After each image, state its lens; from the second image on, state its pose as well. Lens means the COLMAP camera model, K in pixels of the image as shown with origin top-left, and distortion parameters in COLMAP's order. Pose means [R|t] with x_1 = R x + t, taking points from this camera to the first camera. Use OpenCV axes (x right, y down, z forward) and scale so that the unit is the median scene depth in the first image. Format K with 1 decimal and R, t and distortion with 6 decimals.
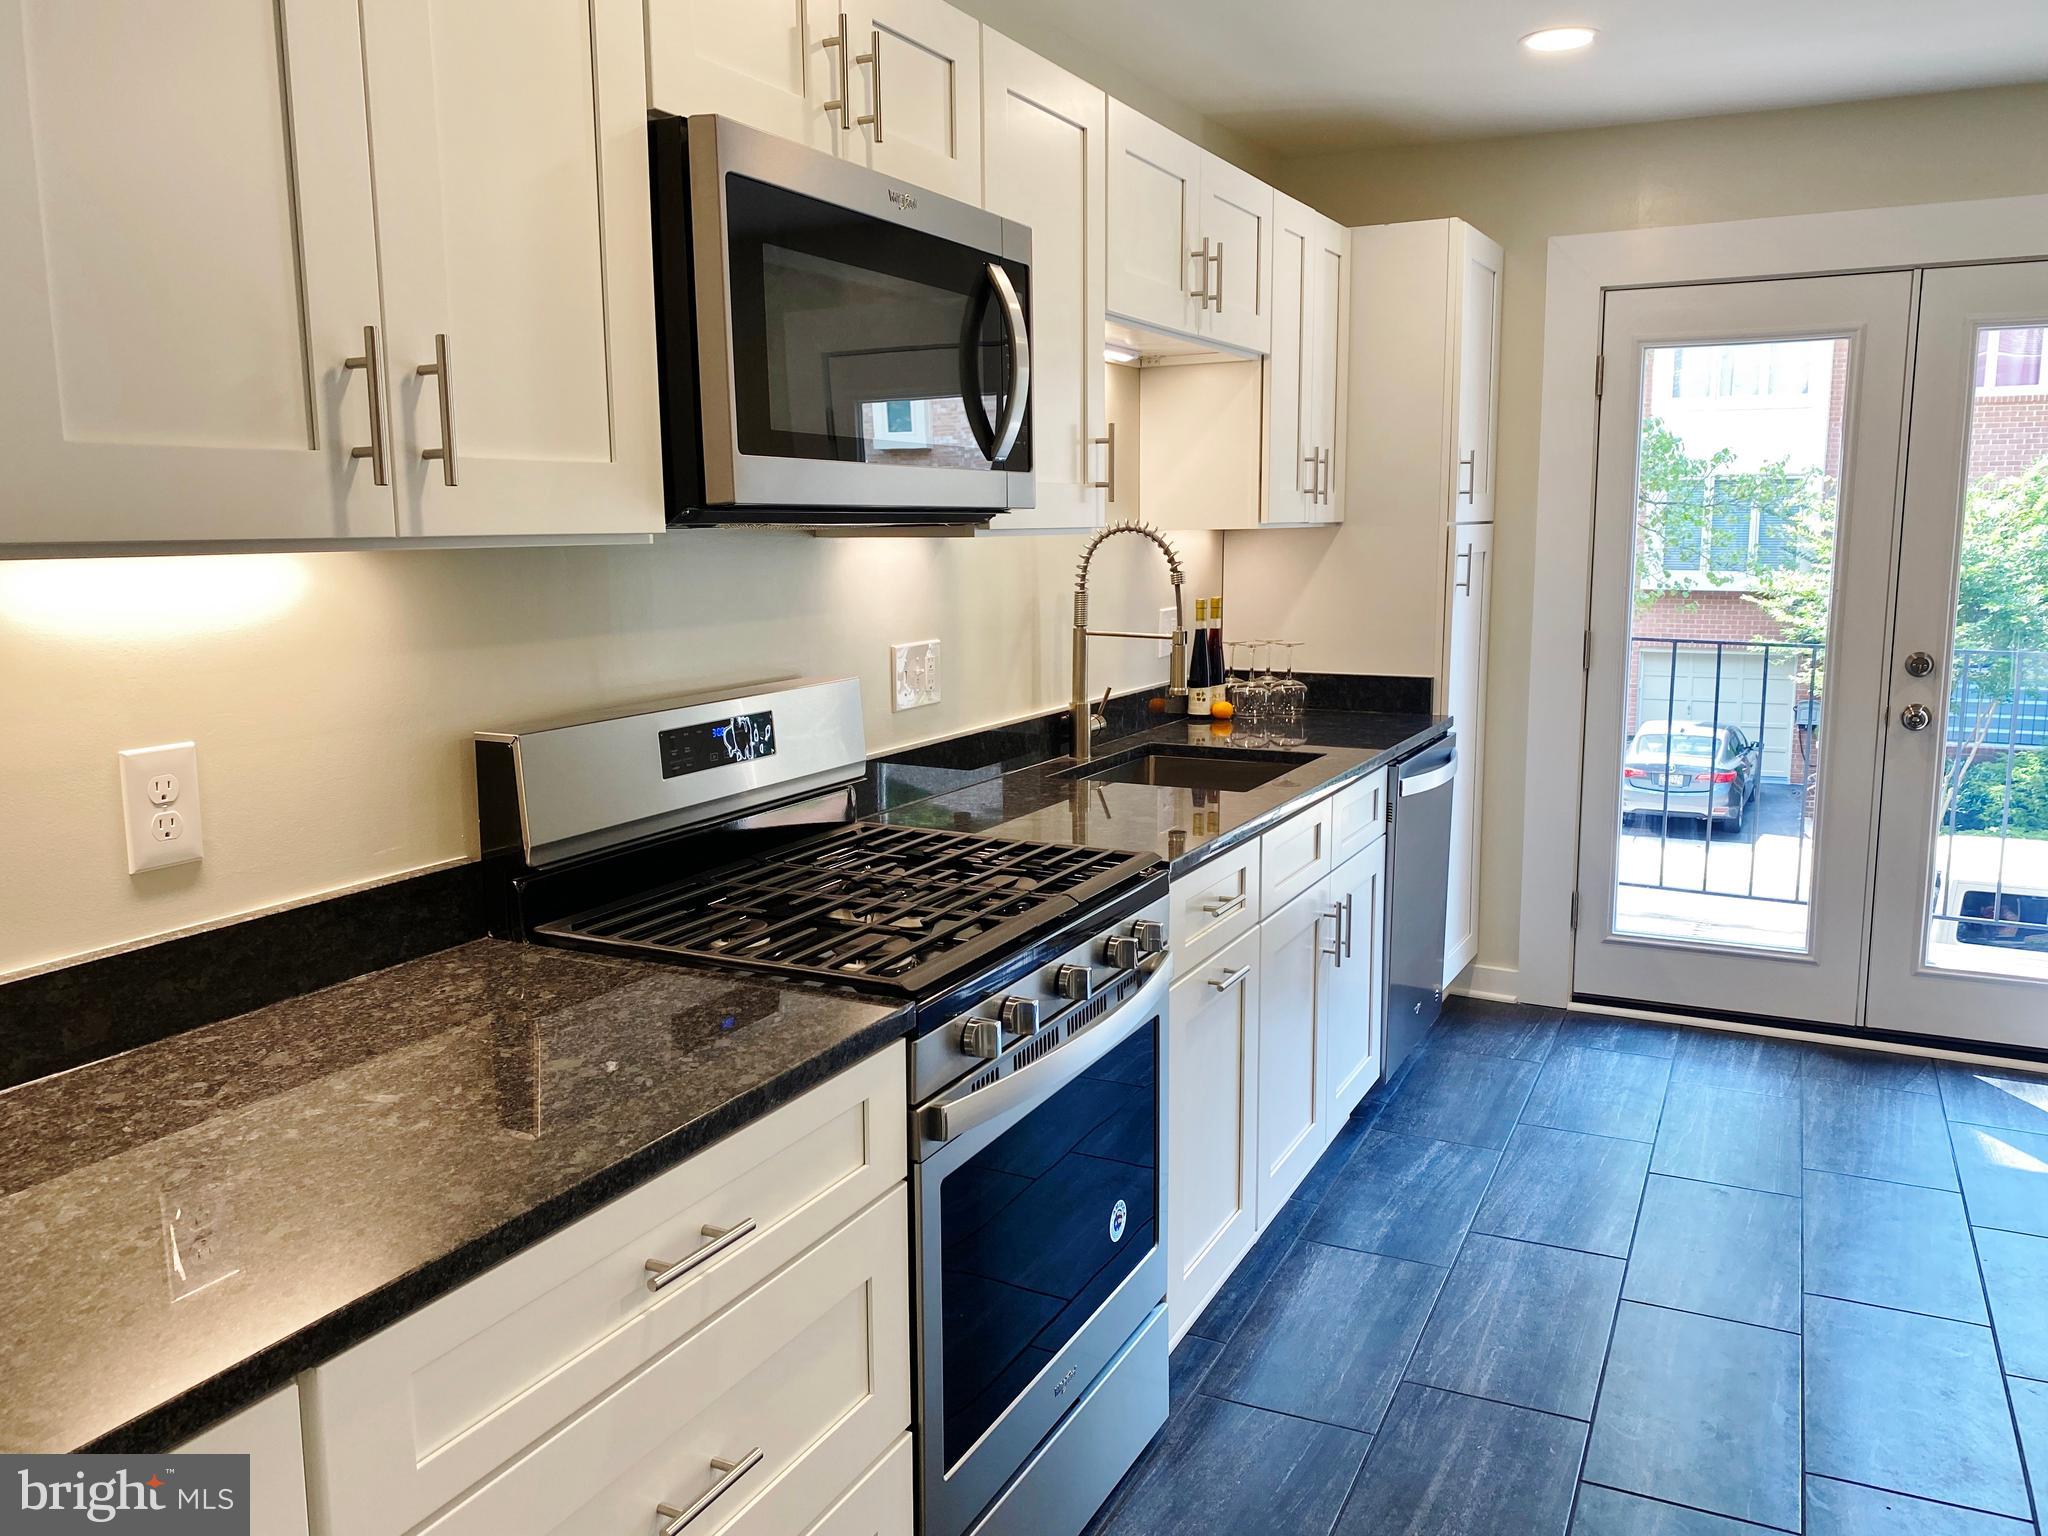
lens RADIAL K [[1577.4, 0, 1038.5], [0, 1577.4, 768.0], [0, 0, 1]] dist [0.090762, -0.116401]
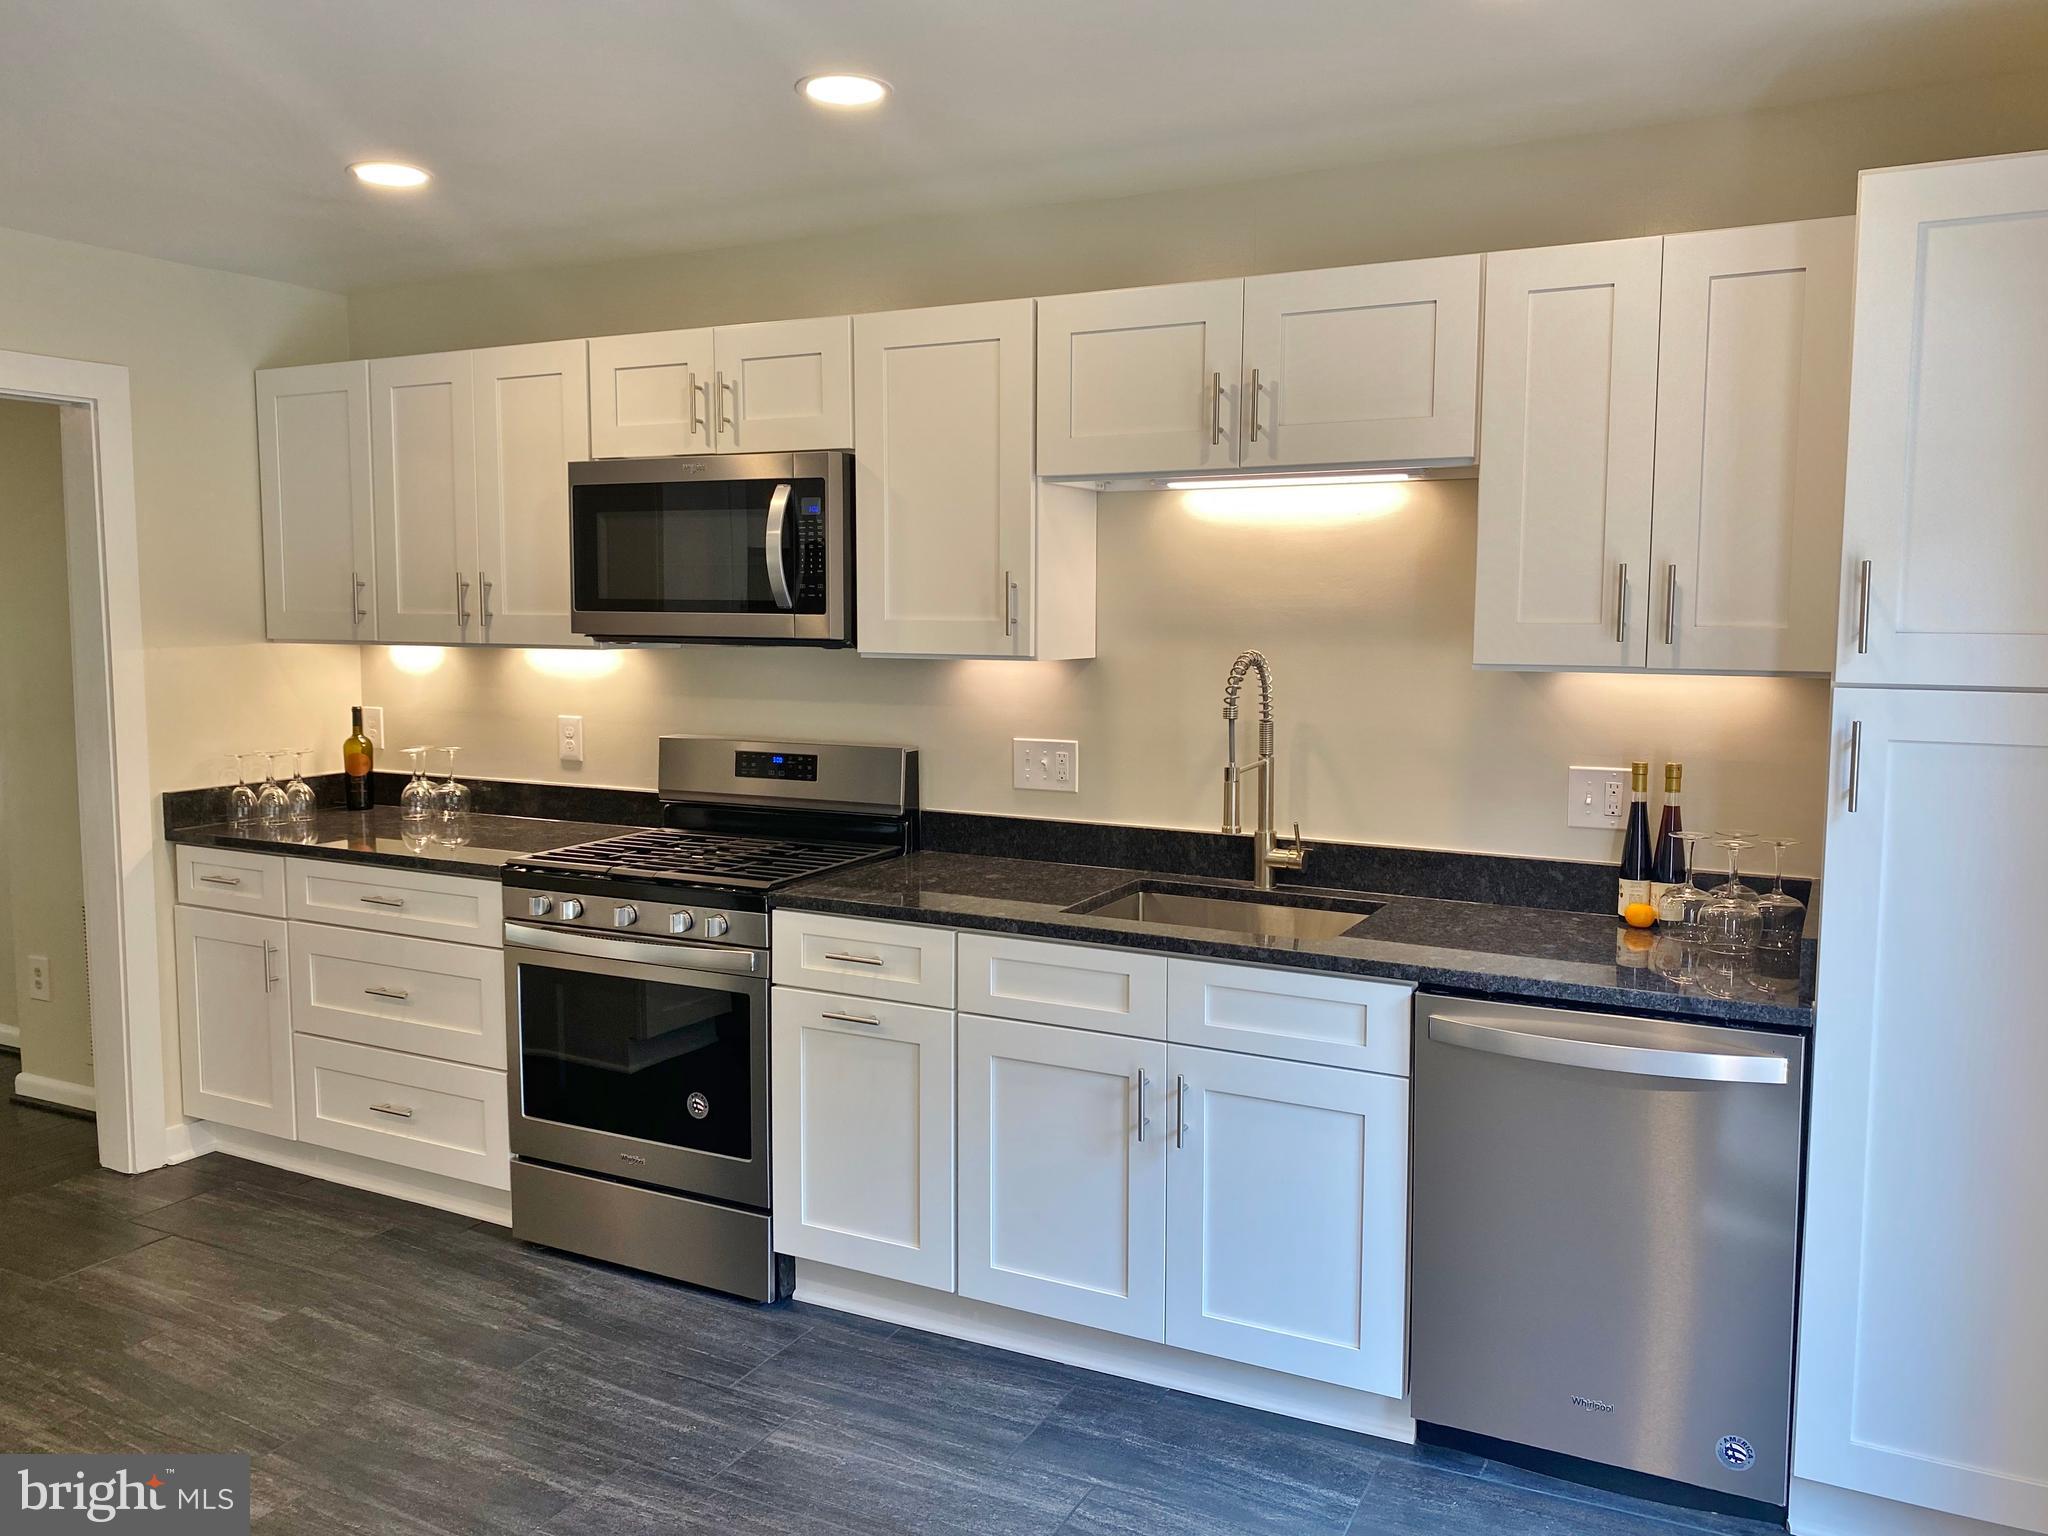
lens RADIAL K [[1543.1, 0, 1024.0], [0, 1543.1, 768.0], [0, 0, 1]] dist [0.000880, -0.002273]
pose [[-0.016698, 0.111901, -0.993579, 1.568364], [-0.156632, 0.981156, 0.113134, -0.262924], [0.987516, 0.157516, 0.001144, 1.340115]]
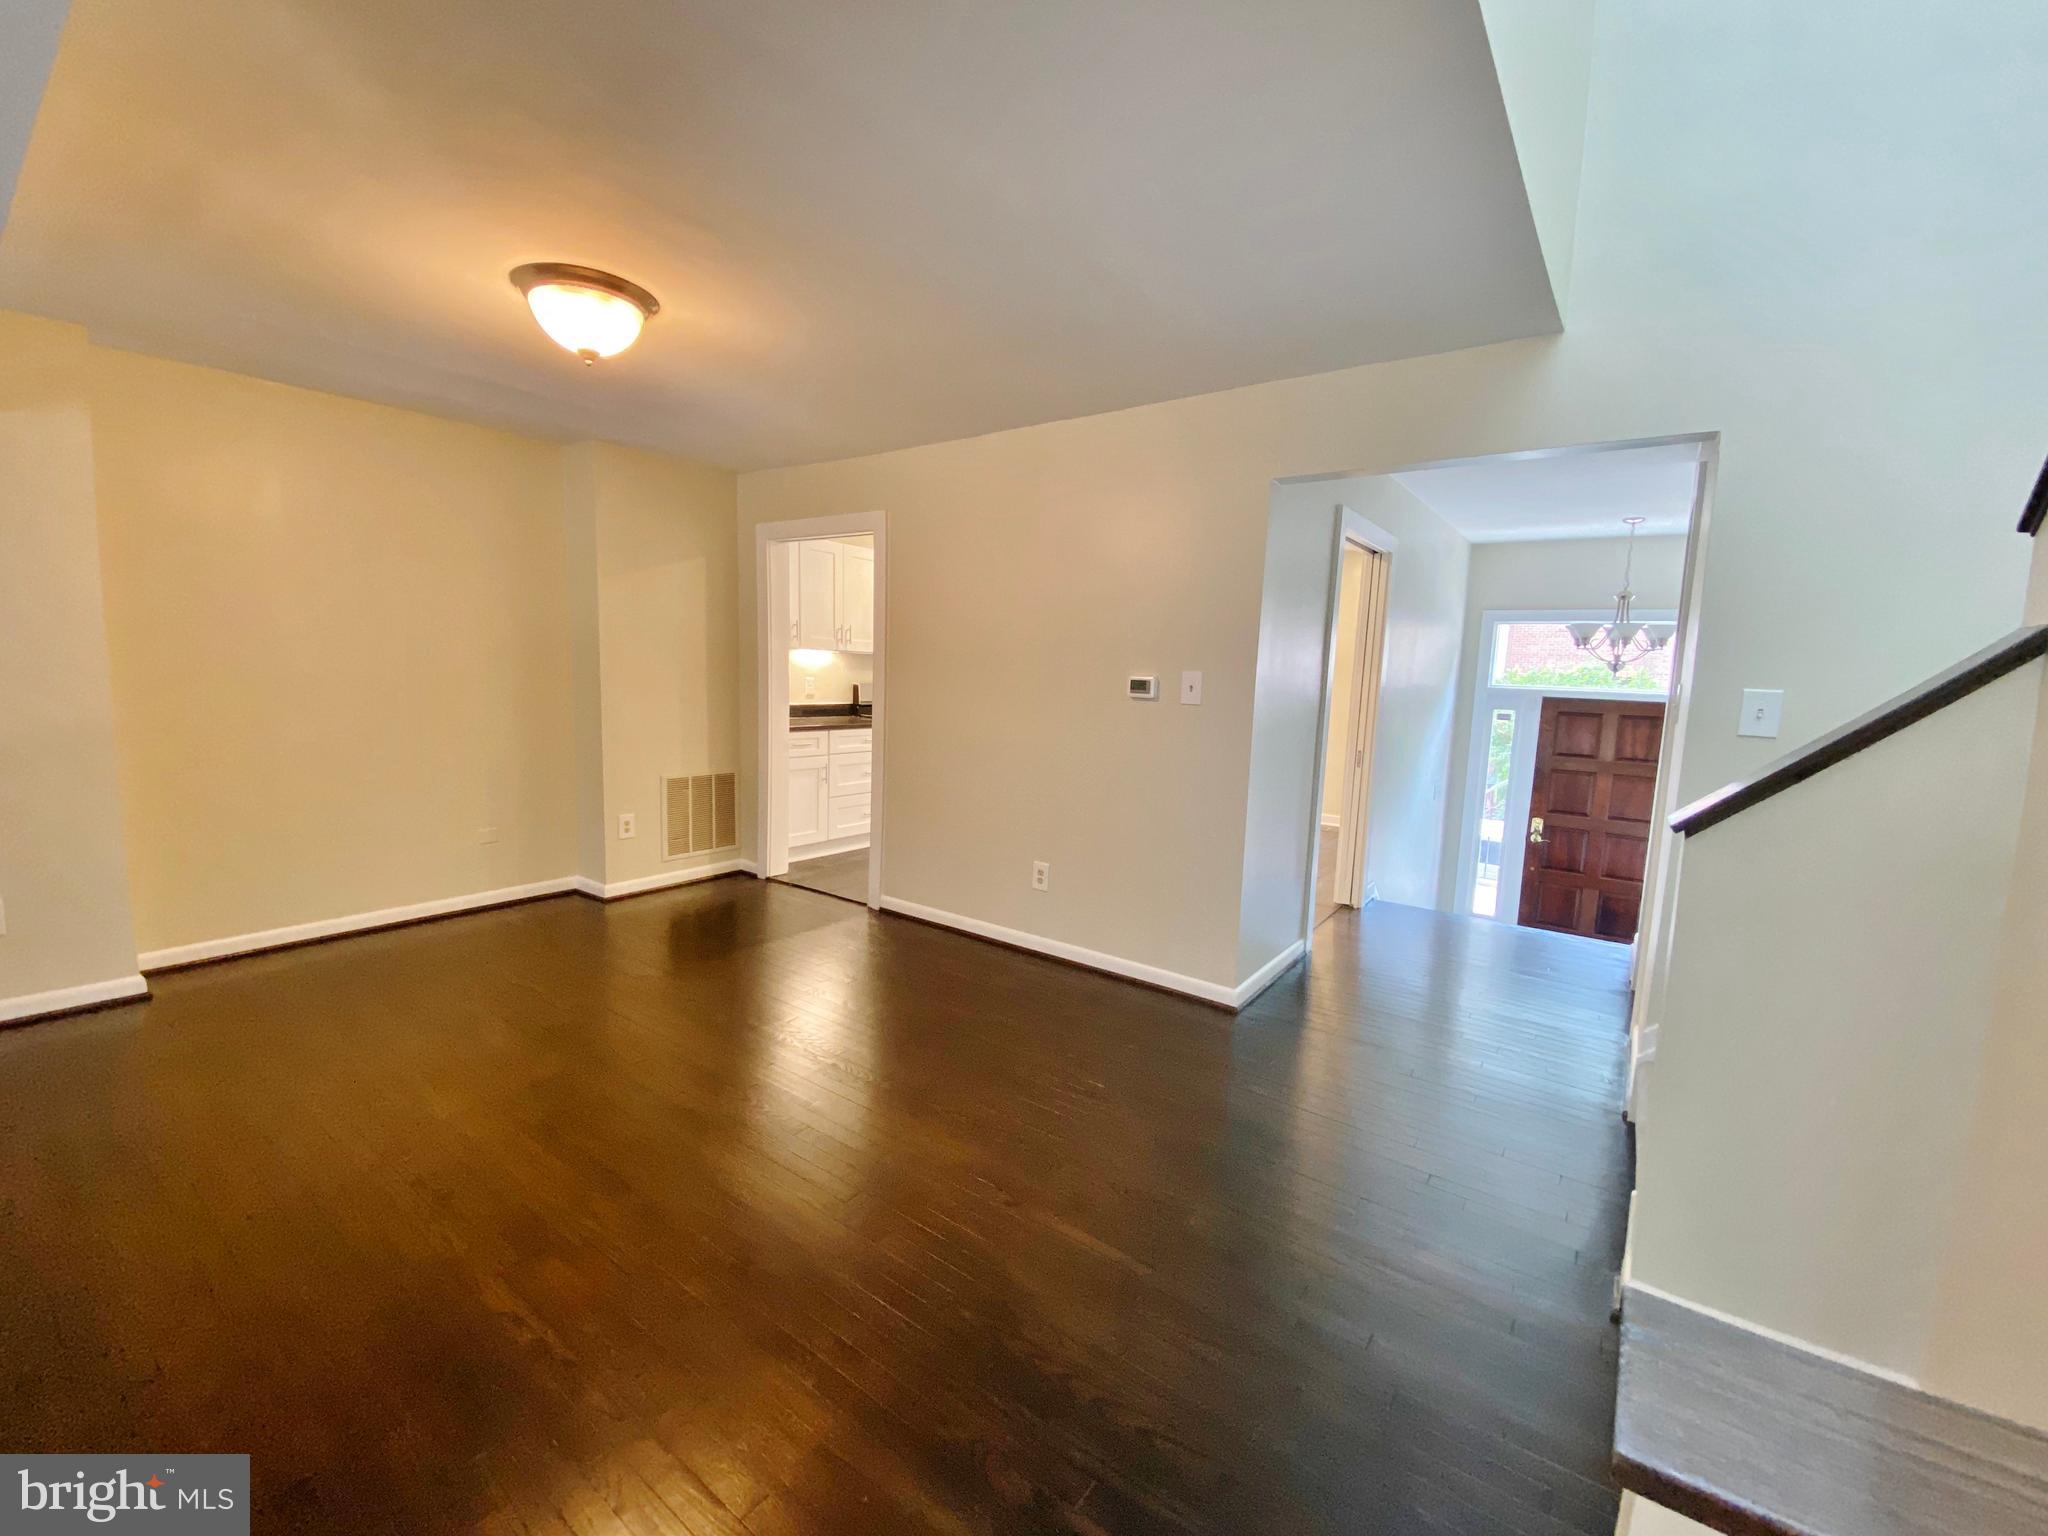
lens RADIAL K [[836.4, 0, 1027.8], [0, 836.4, 770.9], [0, 0, 1]] dist [0.058060, -0.043399]
pose [[0.983348, 0.065844, -0.169383, 0.826503], [-0.072135, 0.996905, -0.031248, 0.342279], [0.166802, 0.042946, 0.985055, -1.944051]]
